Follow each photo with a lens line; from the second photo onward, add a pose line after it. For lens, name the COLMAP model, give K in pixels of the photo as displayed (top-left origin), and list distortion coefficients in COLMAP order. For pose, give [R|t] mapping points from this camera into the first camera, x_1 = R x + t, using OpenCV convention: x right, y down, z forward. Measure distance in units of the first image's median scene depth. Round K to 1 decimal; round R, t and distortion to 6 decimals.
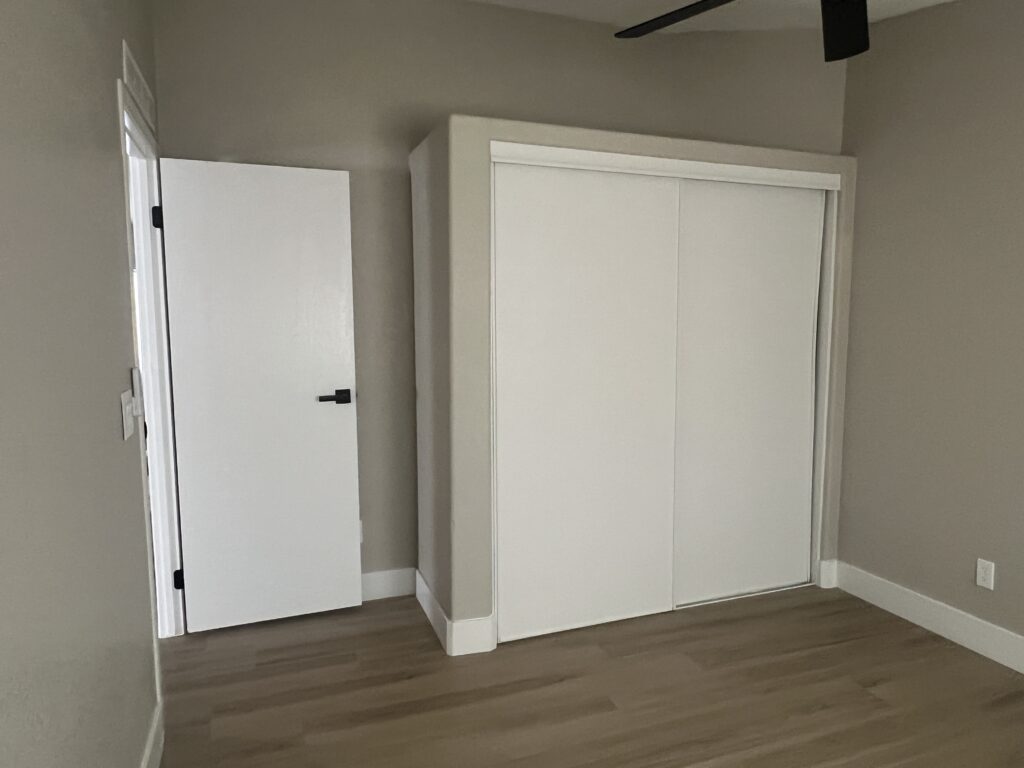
lens RADIAL K [[700.5, 0, 512.0], [0, 700.5, 384.0], [0, 0, 1]] dist [-0.011456, -0.002184]
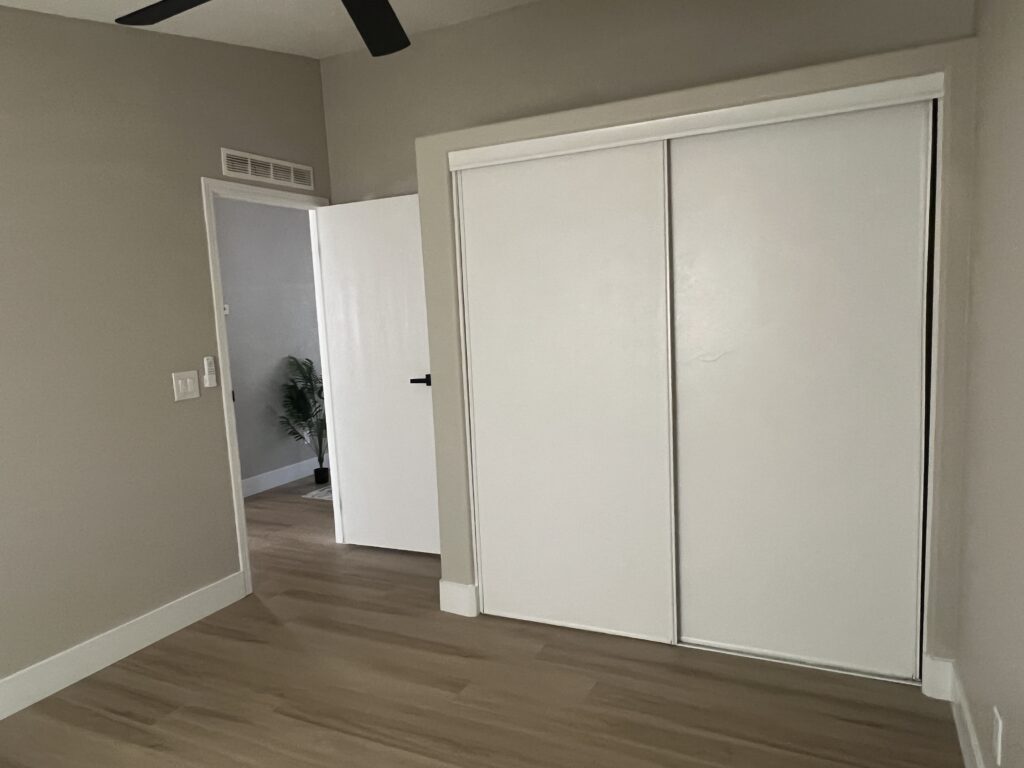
lens RADIAL K [[692.4, 0, 512.0], [0, 692.4, 384.0], [0, 0, 1]] dist [-0.004541, 0.002133]
pose [[0.680079, 0.048729, -0.731518, 0.789503], [-0.023406, 0.998723, 0.044769, -0.034826], [0.732765, -0.013324, 0.680351, 0.308900]]
